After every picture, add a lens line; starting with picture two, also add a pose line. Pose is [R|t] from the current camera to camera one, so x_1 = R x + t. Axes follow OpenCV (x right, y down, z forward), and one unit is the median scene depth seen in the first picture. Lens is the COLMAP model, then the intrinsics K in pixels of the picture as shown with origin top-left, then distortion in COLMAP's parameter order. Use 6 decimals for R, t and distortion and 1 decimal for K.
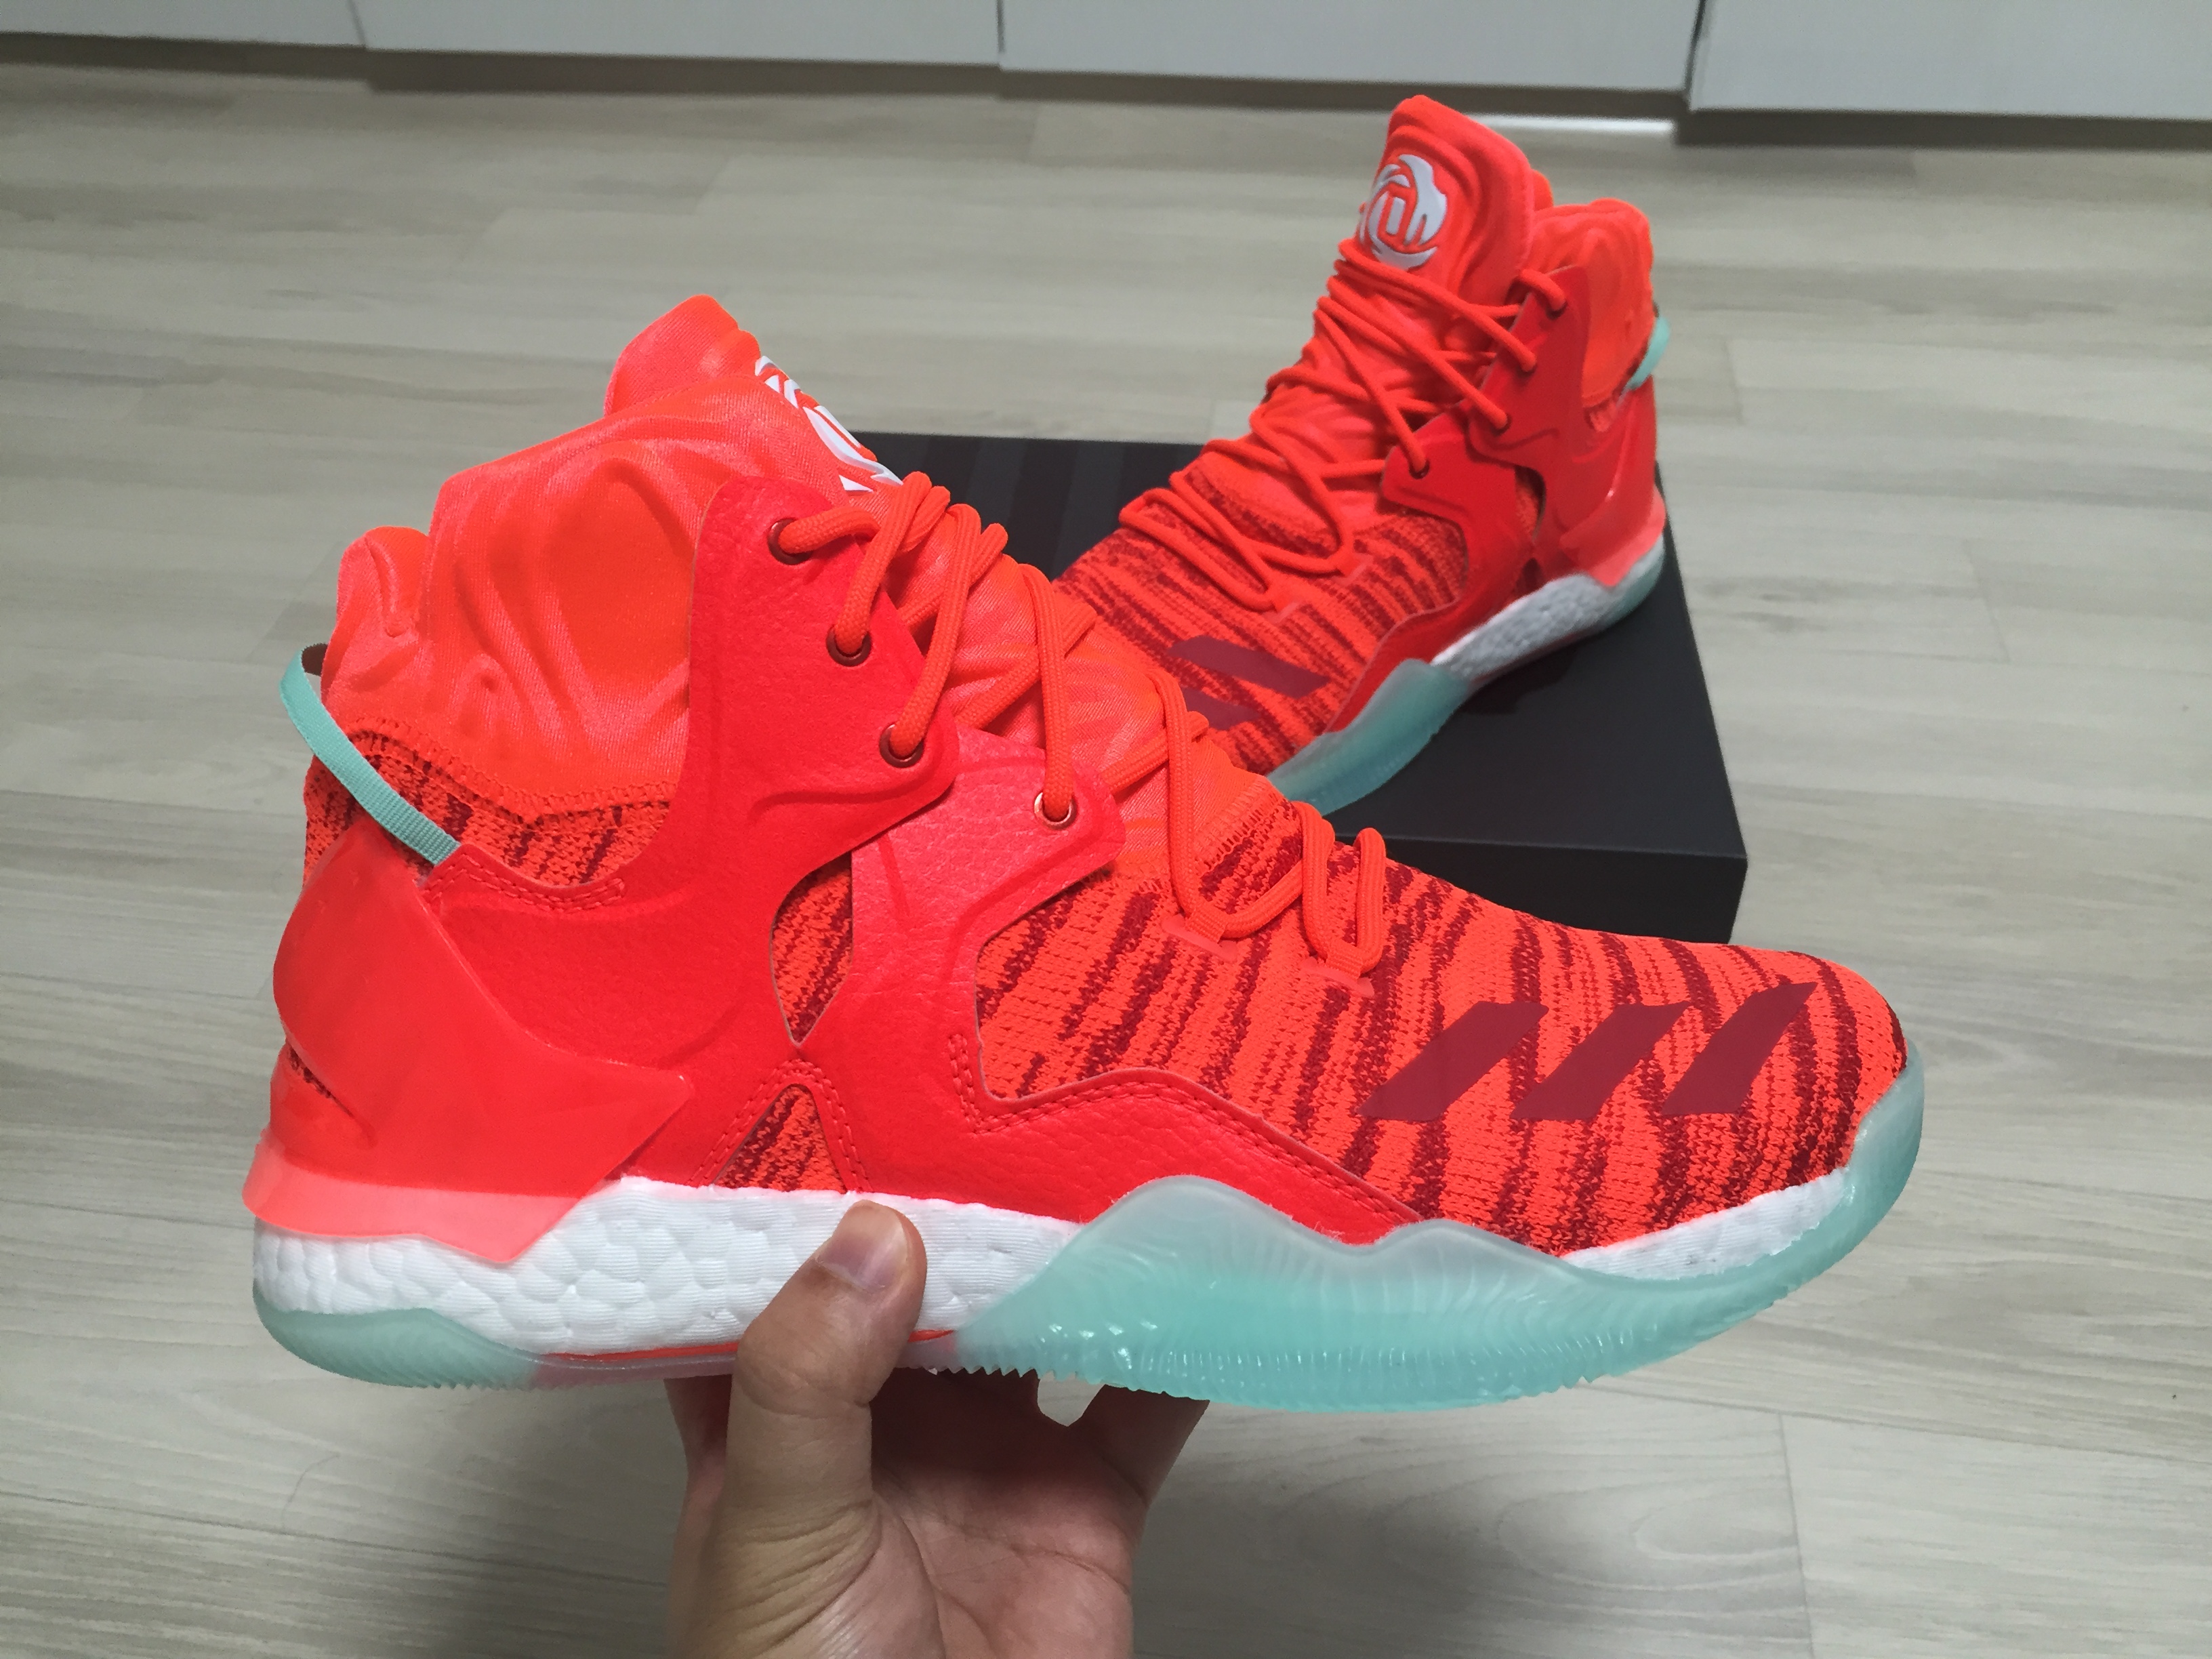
lens RADIAL K [[1894.6, 0, 1115.1], [0, 1894.6, 845.8], [0, 0, 1]] dist [0.054729, -0.095125]
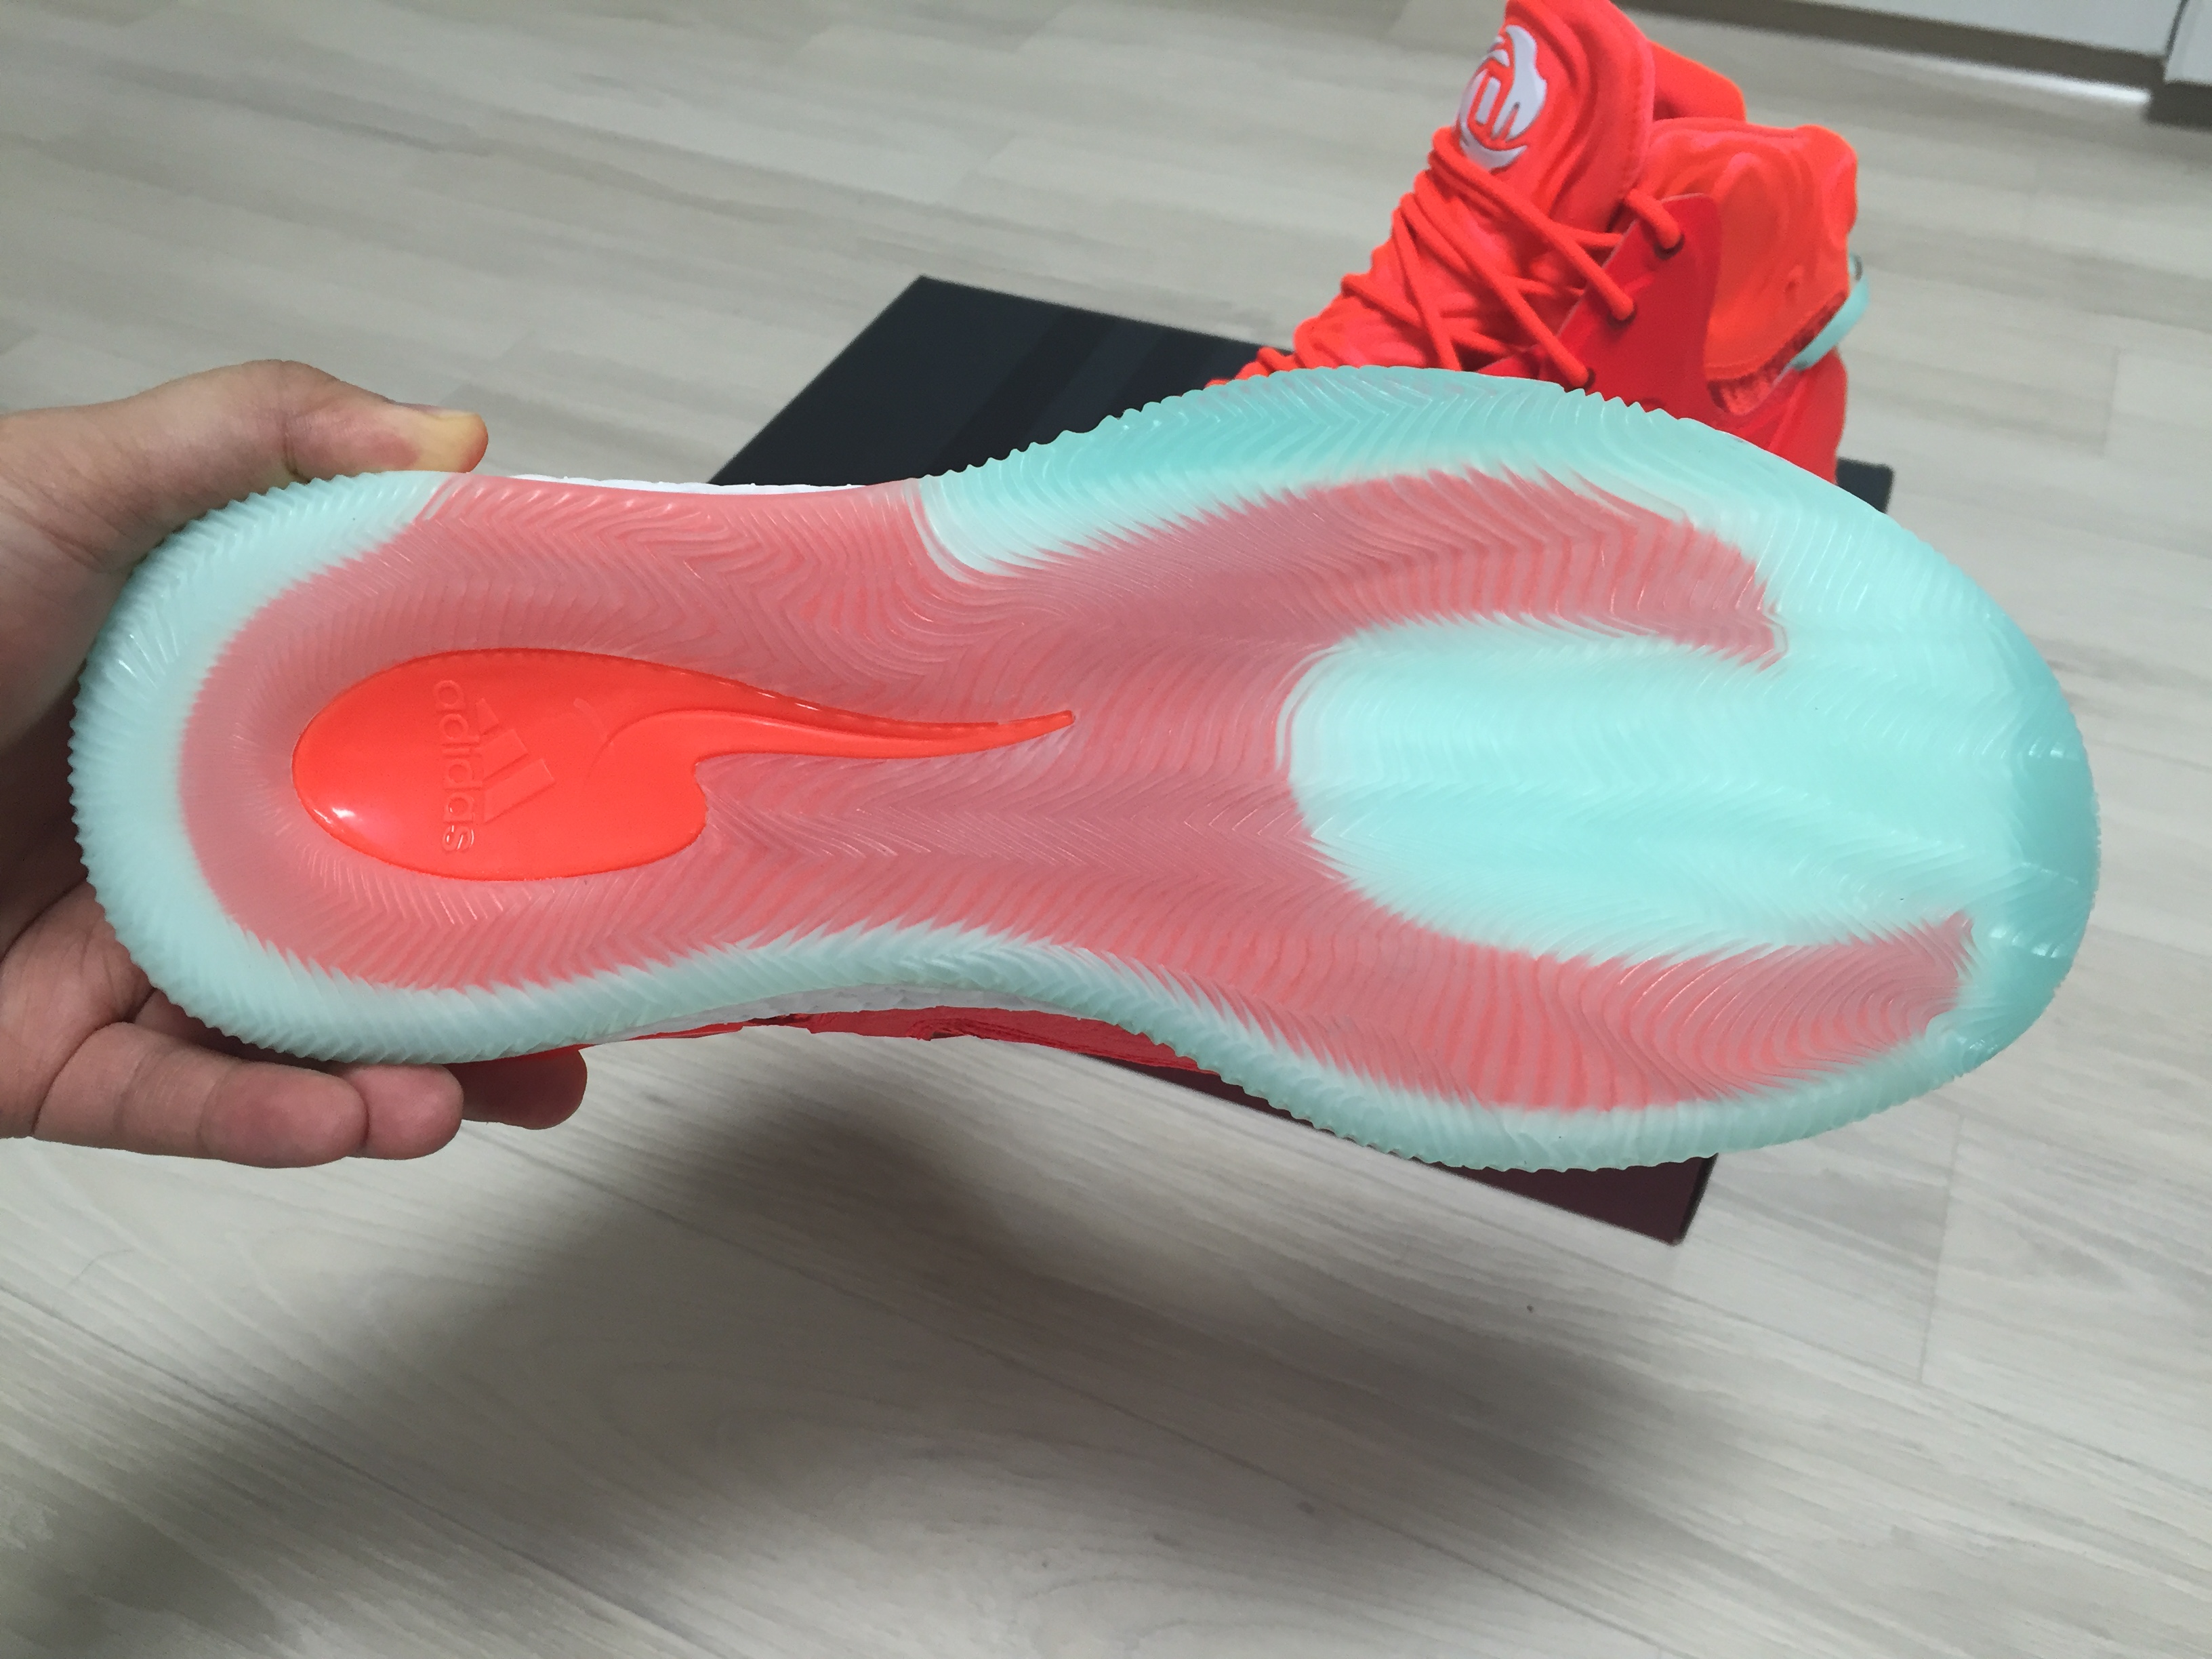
lens RADIAL K [[1894.6, 0, 1153.0], [0, 1894.6, 847.6], [0, 0, 1]] dist [0.054729, -0.095125]
pose [[0.957065, 0.209938, -0.199883, 0.229051], [-0.200675, 0.977448, 0.065763, -0.044581], [0.209181, -0.022828, 0.977610, 0.166556]]
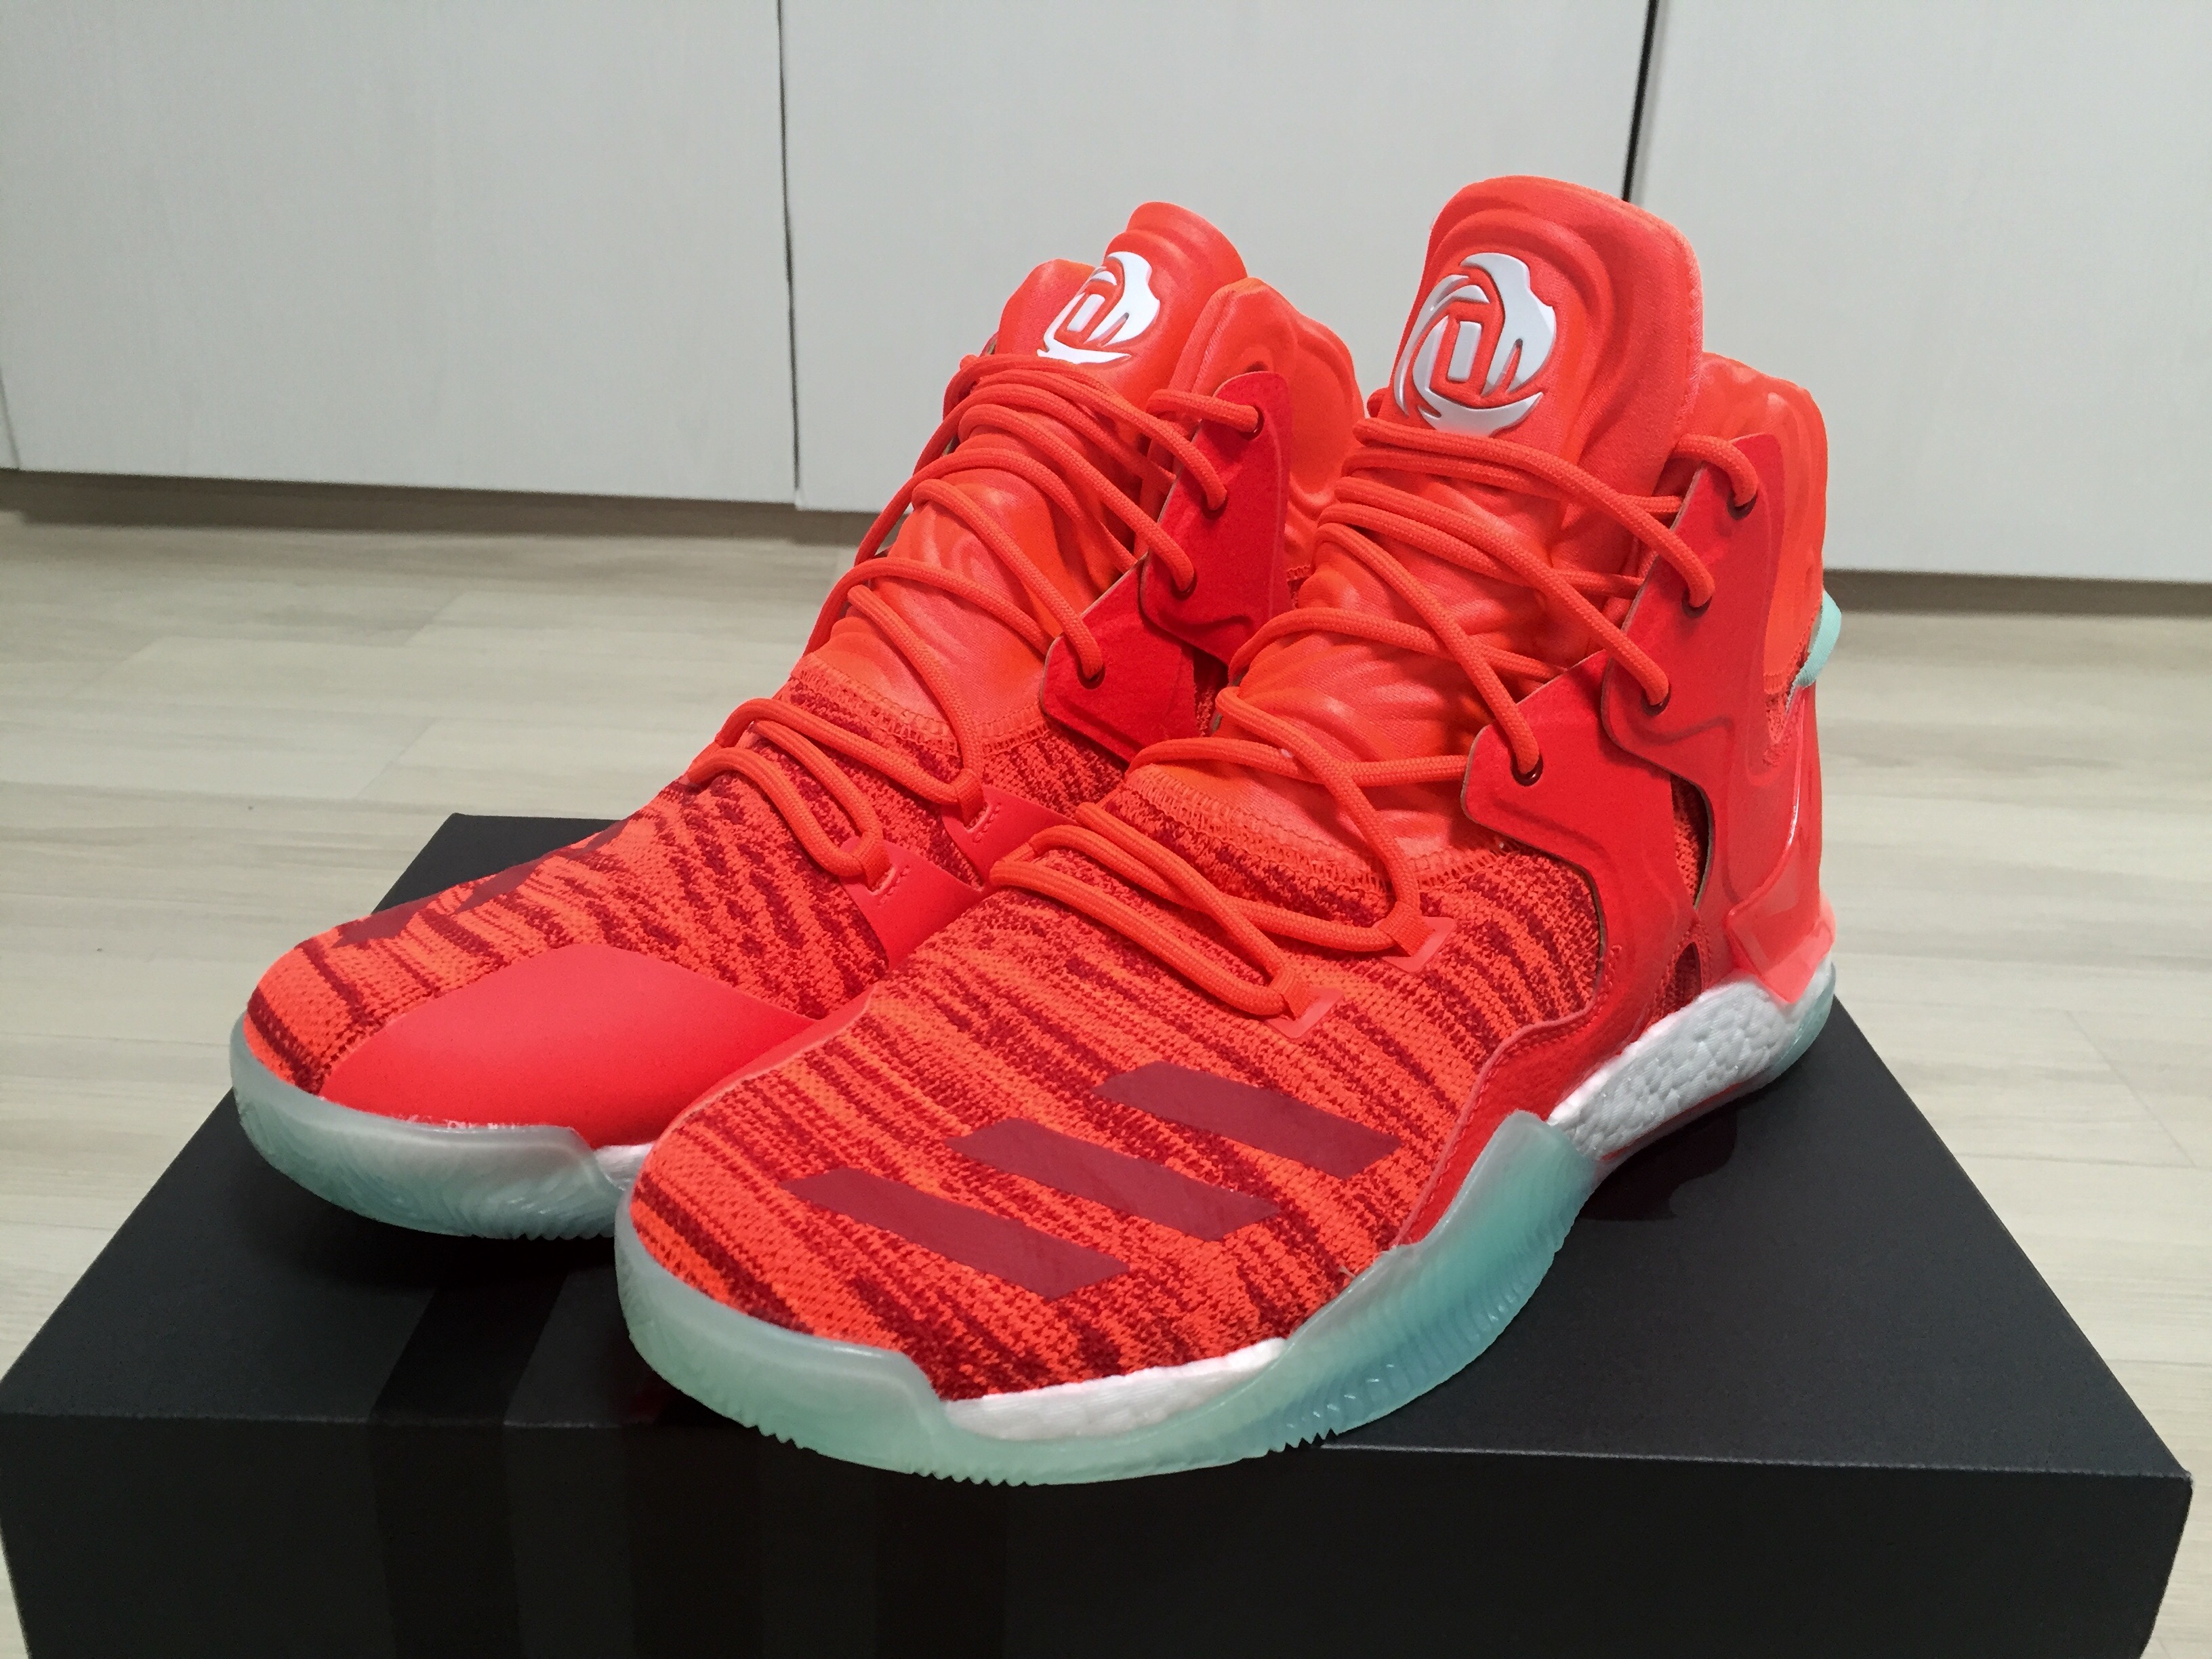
lens RADIAL K [[1894.6, 0, 1095.6], [0, 1894.6, 829.8], [0, 0, 1]] dist [0.054729, -0.095125]
pose [[0.994819, 0.001355, 0.101656, -0.025909], [0.029930, 0.951694, -0.305587, -0.010685], [-0.097160, 0.307046, 0.946722, 0.474936]]
